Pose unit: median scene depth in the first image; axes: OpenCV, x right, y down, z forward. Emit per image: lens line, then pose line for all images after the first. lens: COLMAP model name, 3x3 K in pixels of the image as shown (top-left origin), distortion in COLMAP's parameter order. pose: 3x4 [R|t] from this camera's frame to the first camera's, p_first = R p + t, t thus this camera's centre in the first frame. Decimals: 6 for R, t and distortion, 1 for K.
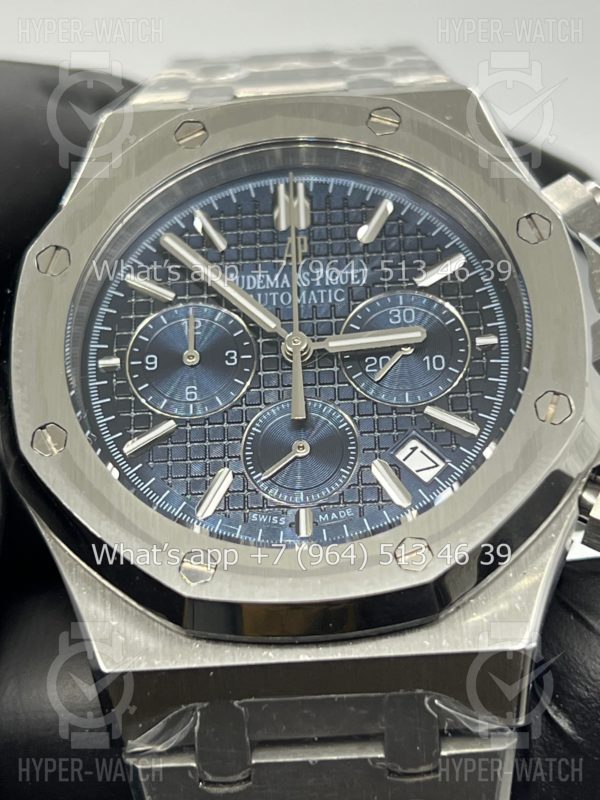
lens RADIAL K [[1885.6, 0, 294.1], [0, 1885.6, 400.4], [0, 0, 1]] dist [0.194489, 0.000000]
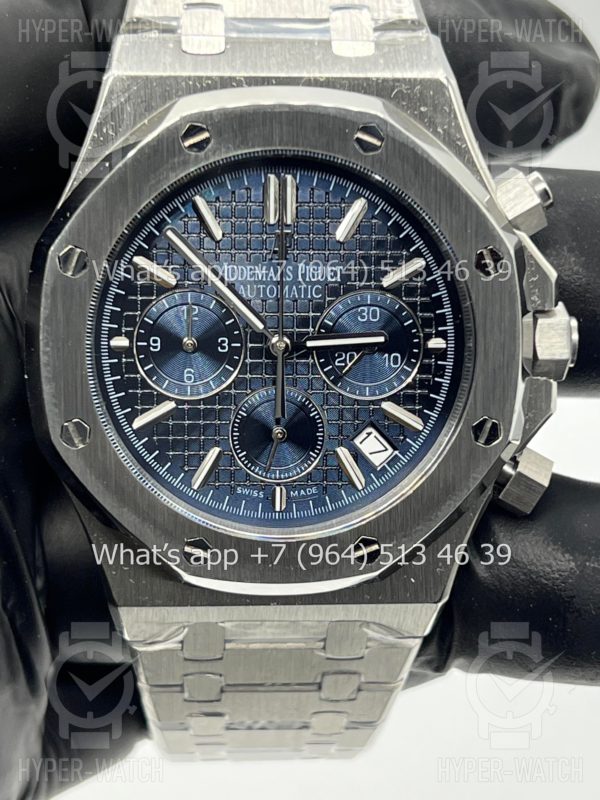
lens RADIAL K [[1885.6, 0, 298.1], [0, 1885.6, 424.5], [0, 0, 1]] dist [0.194489, 0.000000]
pose [[0.990002, 0.024854, 0.138847, -0.151445], [-0.095203, 0.844063, 0.527726, -0.615657], [-0.104079, -0.535669, 0.837990, -0.025403]]
